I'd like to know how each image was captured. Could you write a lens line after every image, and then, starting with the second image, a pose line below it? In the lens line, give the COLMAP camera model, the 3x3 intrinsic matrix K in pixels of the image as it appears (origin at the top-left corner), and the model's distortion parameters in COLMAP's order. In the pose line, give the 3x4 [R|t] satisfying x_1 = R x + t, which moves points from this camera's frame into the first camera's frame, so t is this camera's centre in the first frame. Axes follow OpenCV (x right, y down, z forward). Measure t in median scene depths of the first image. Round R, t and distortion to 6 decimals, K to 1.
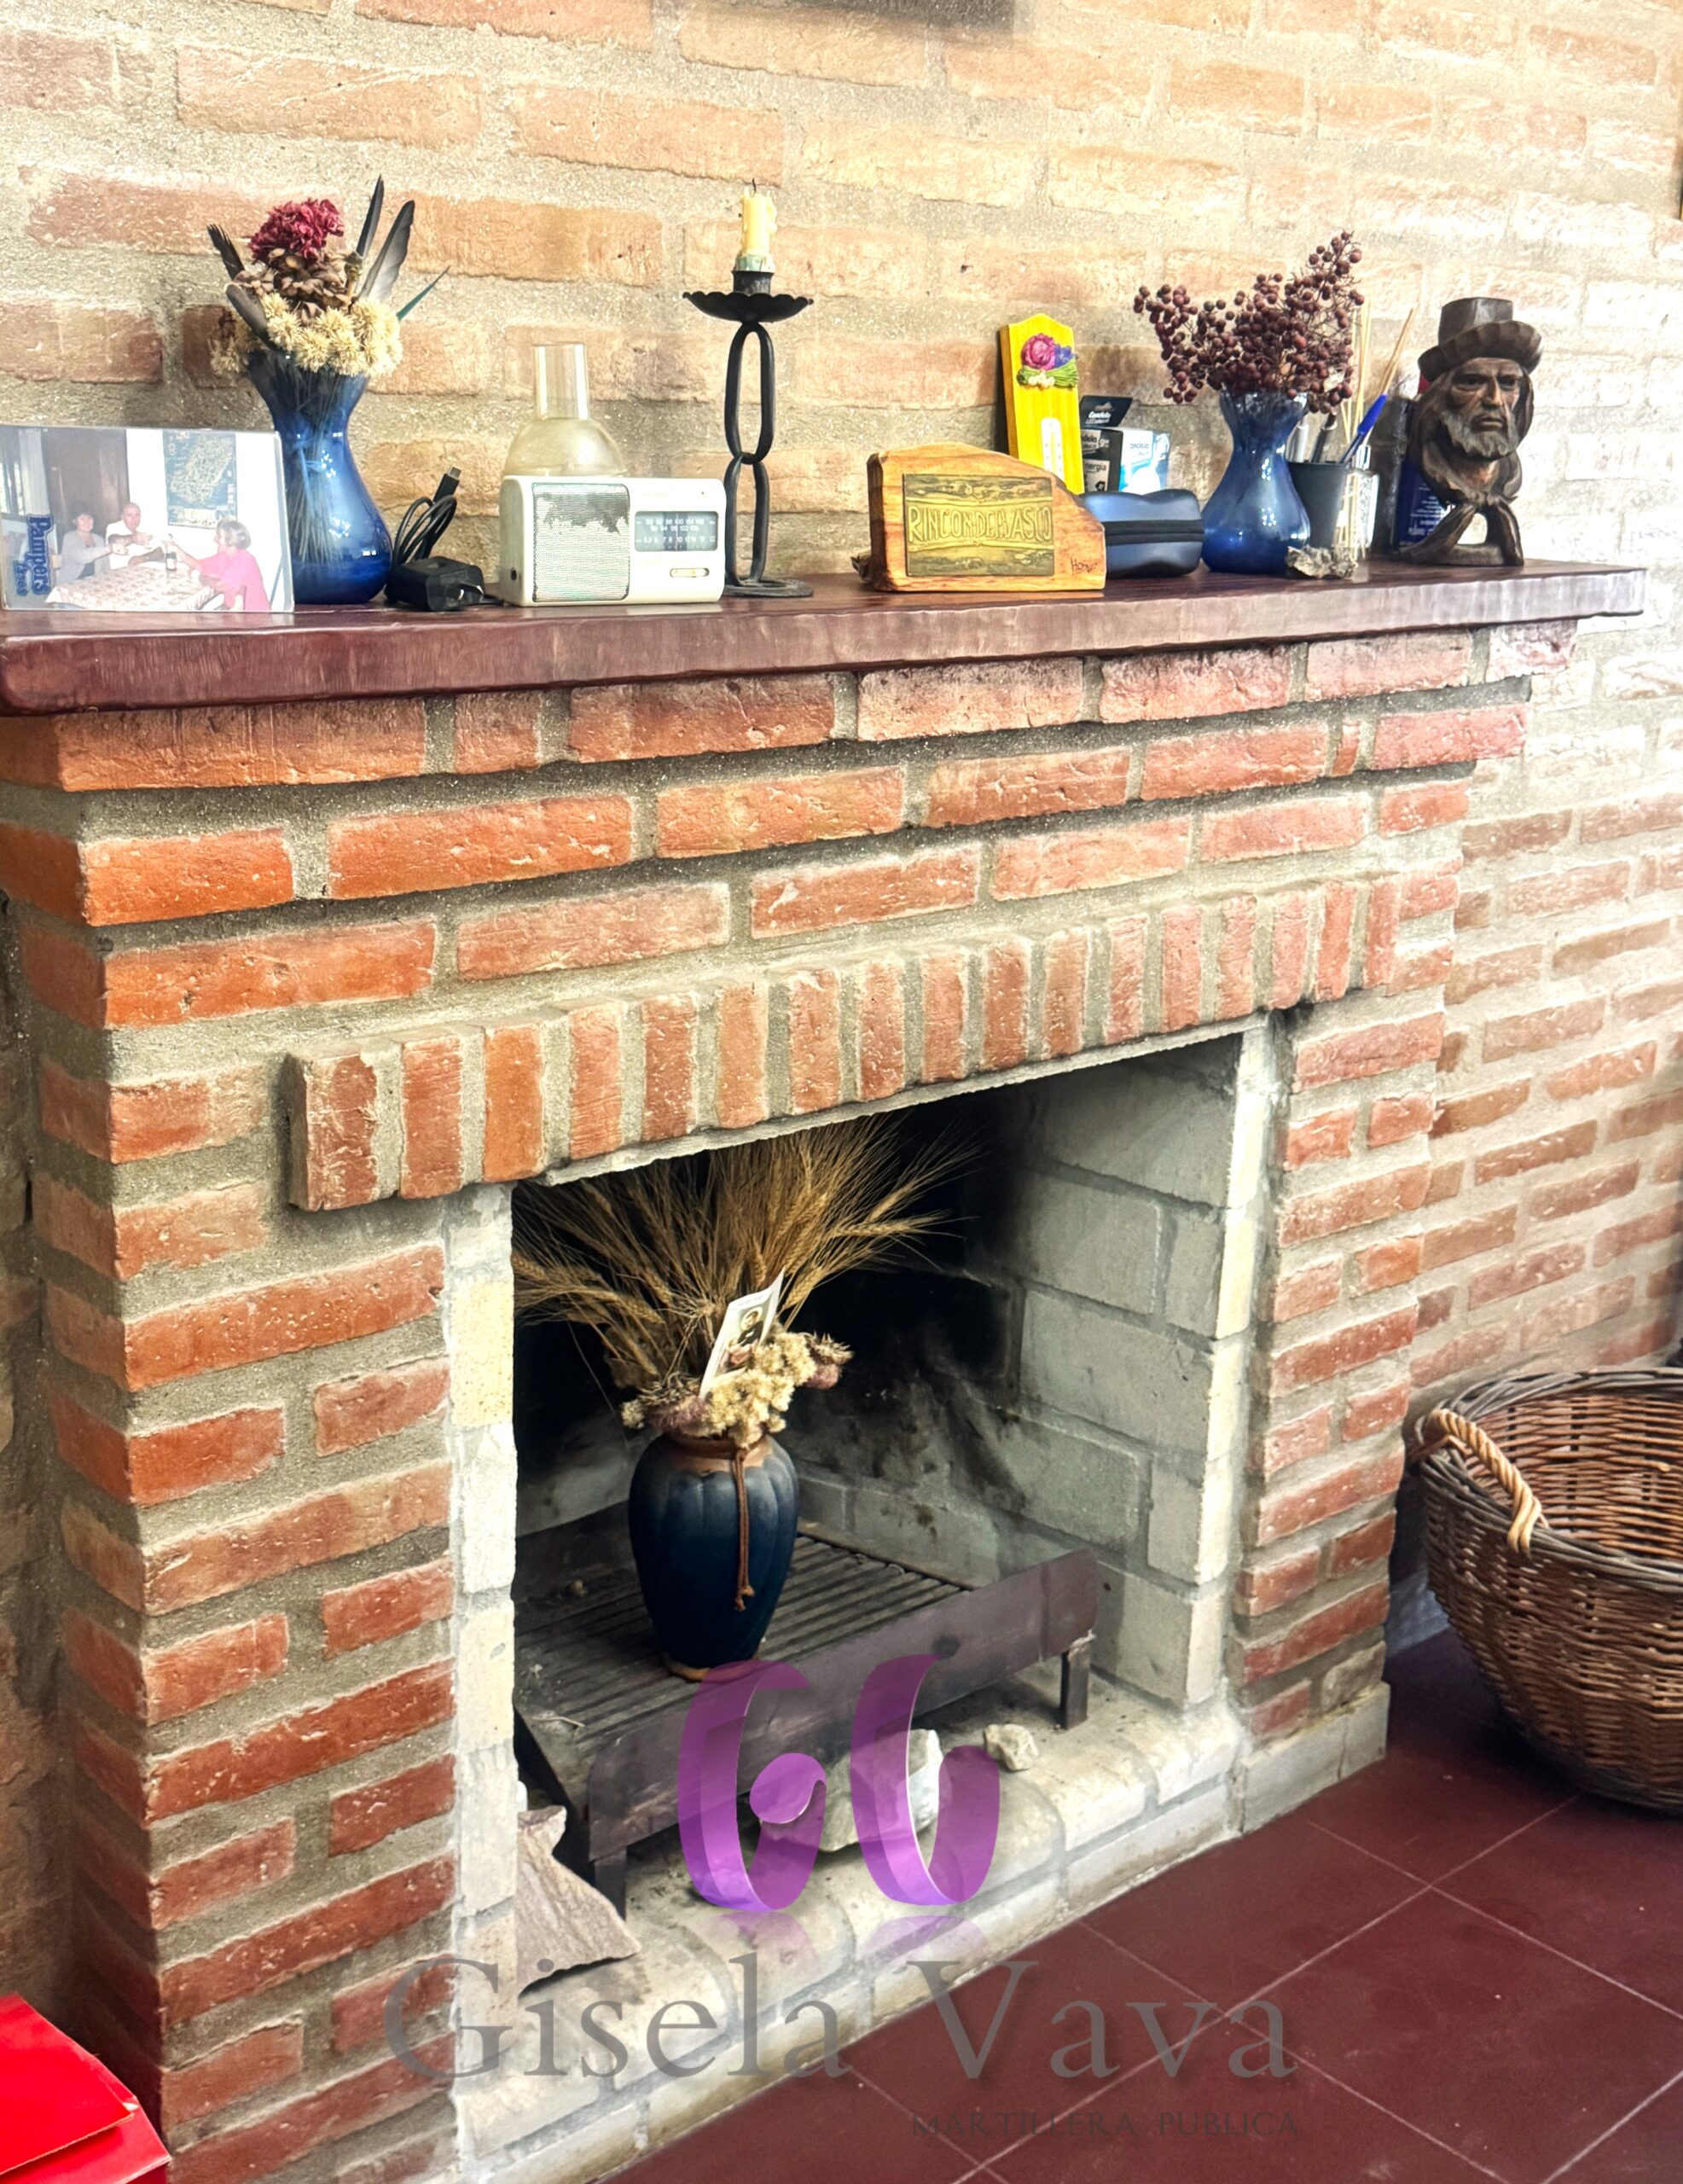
lens RADIAL K [[2494.8, 0, 842.4], [0, 2494.8, 1092.7], [0, 0, 1]] dist [0.113600, 0.000000]
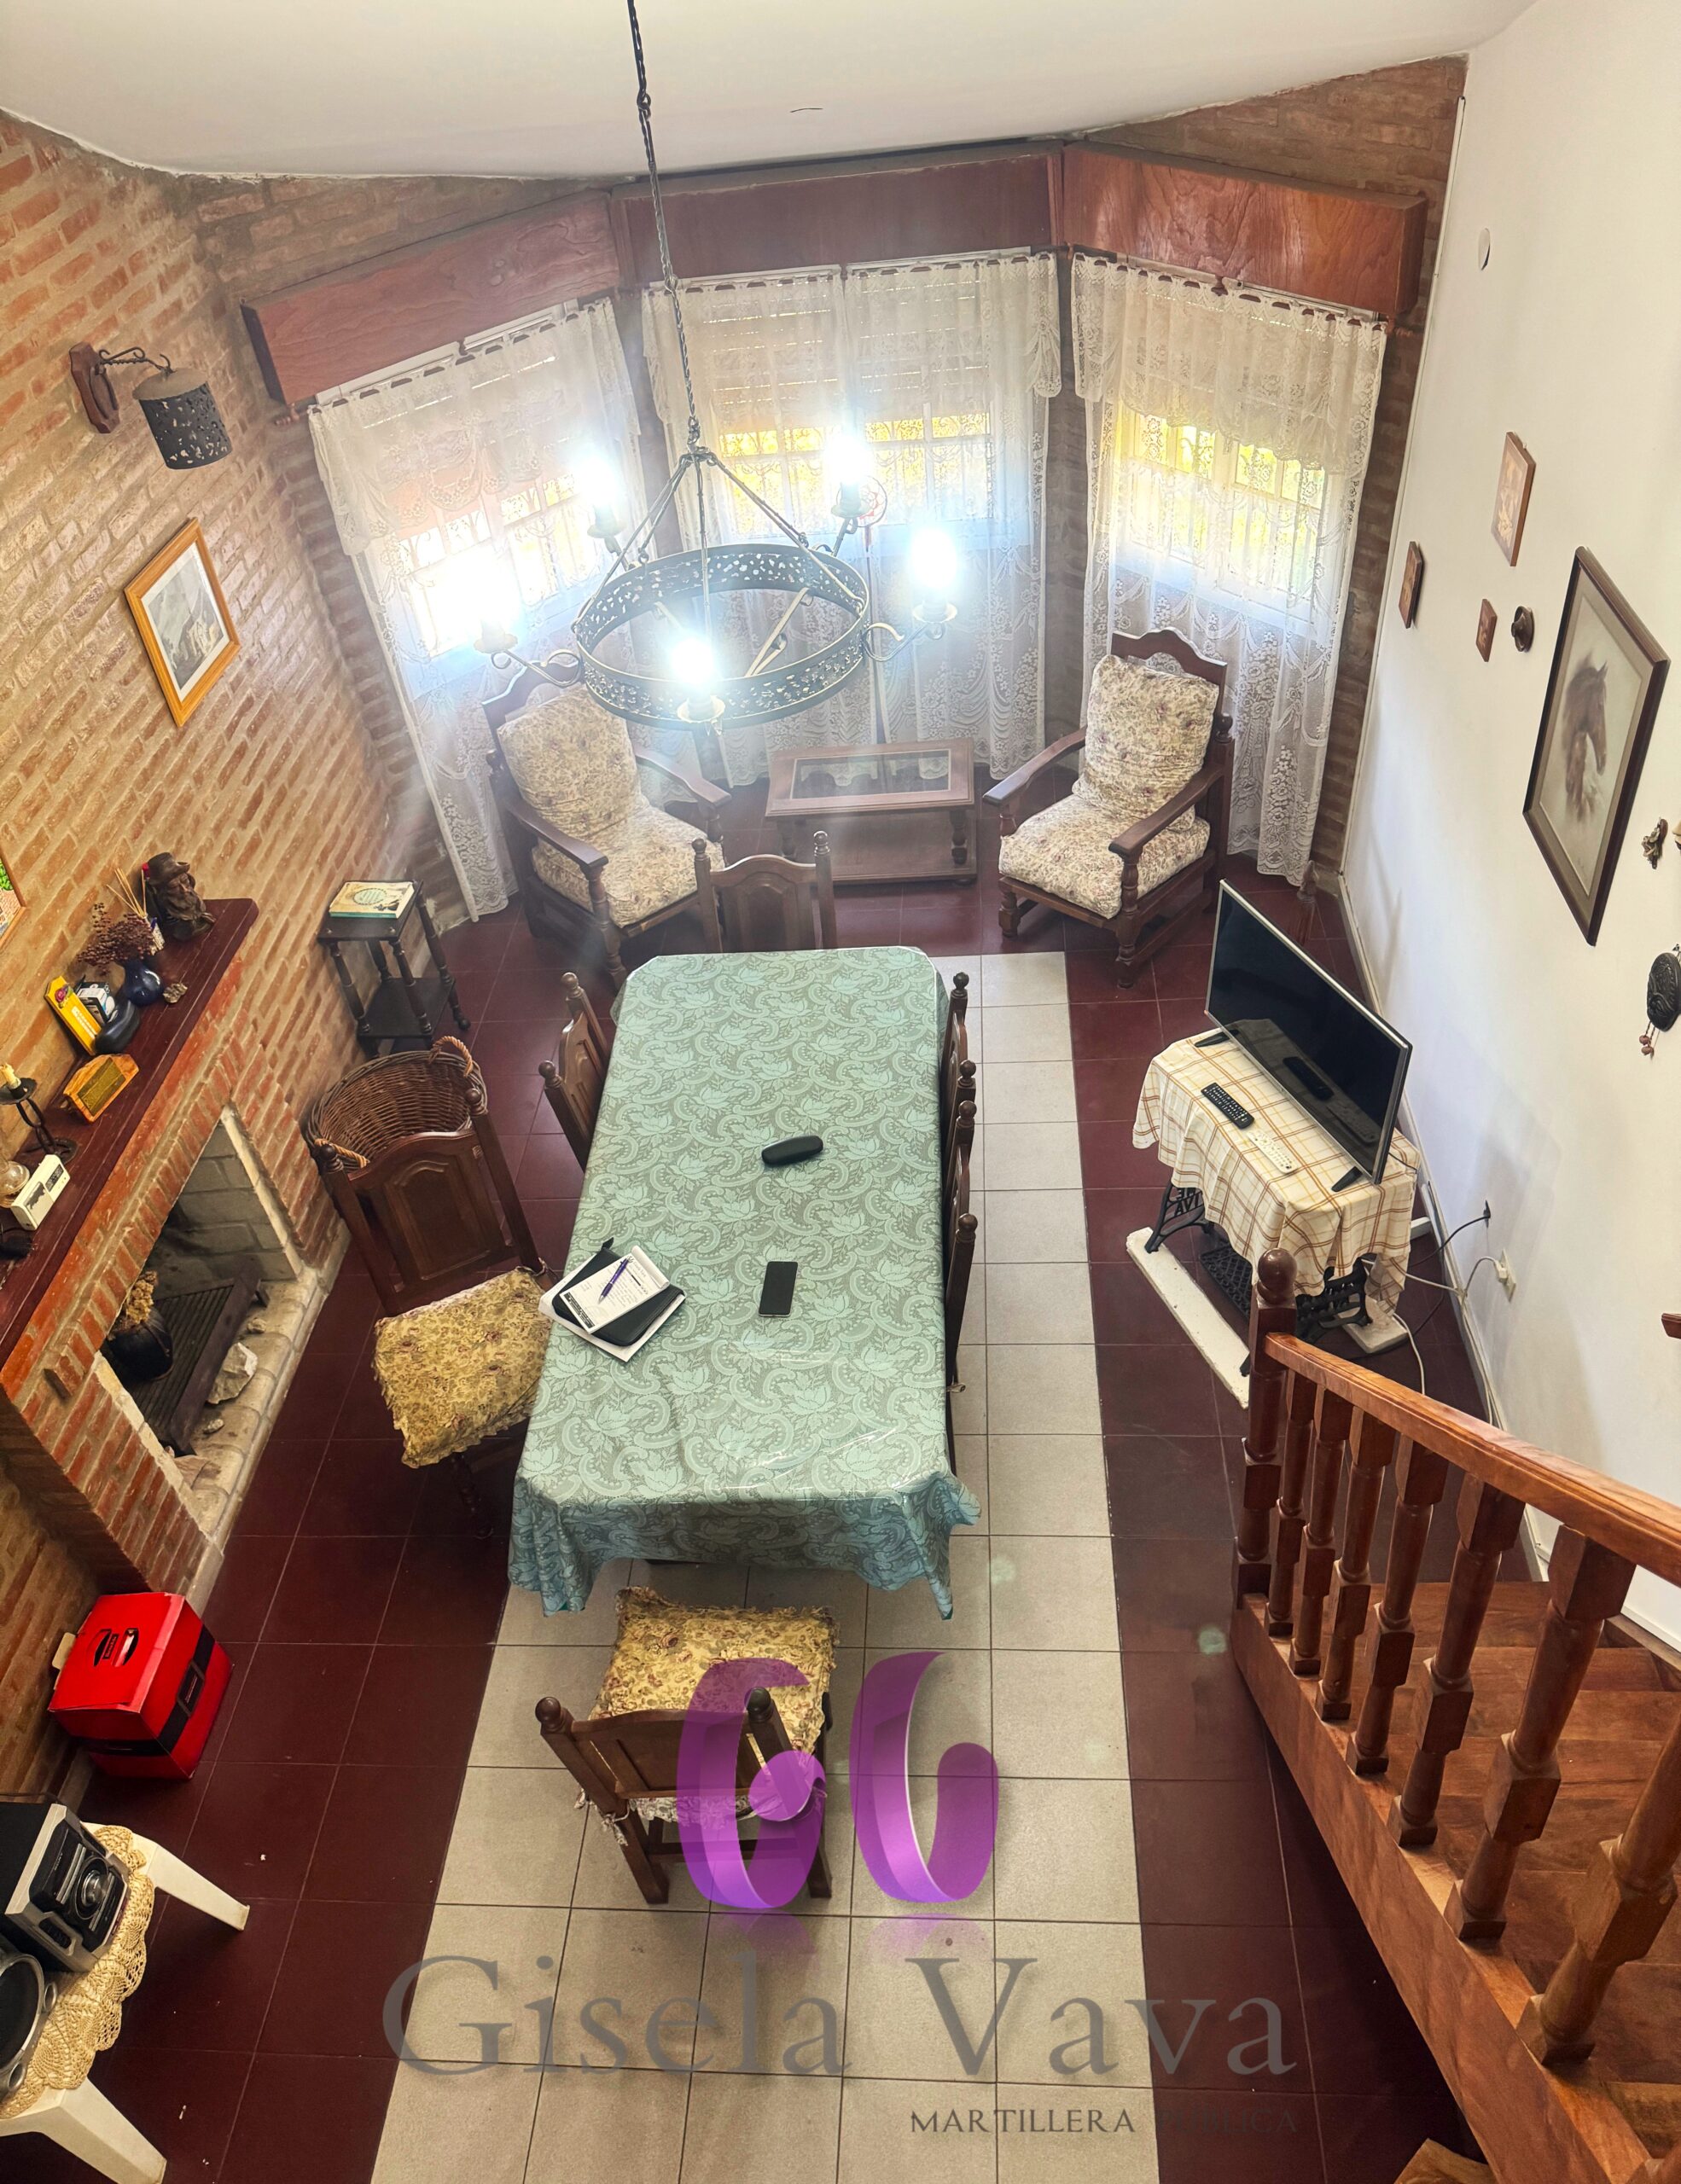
lens RADIAL K [[1597.9, 0, 842.8], [0, 1597.9, 1090.8], [0, 0, 1]] dist [0.001378, 0.000332]
pose [[0.706844, -0.545078, 0.450845, -0.152206], [0.310973, 0.811911, 0.494062, -0.720187], [-0.635348, -0.209024, 0.743399, -0.845830]]
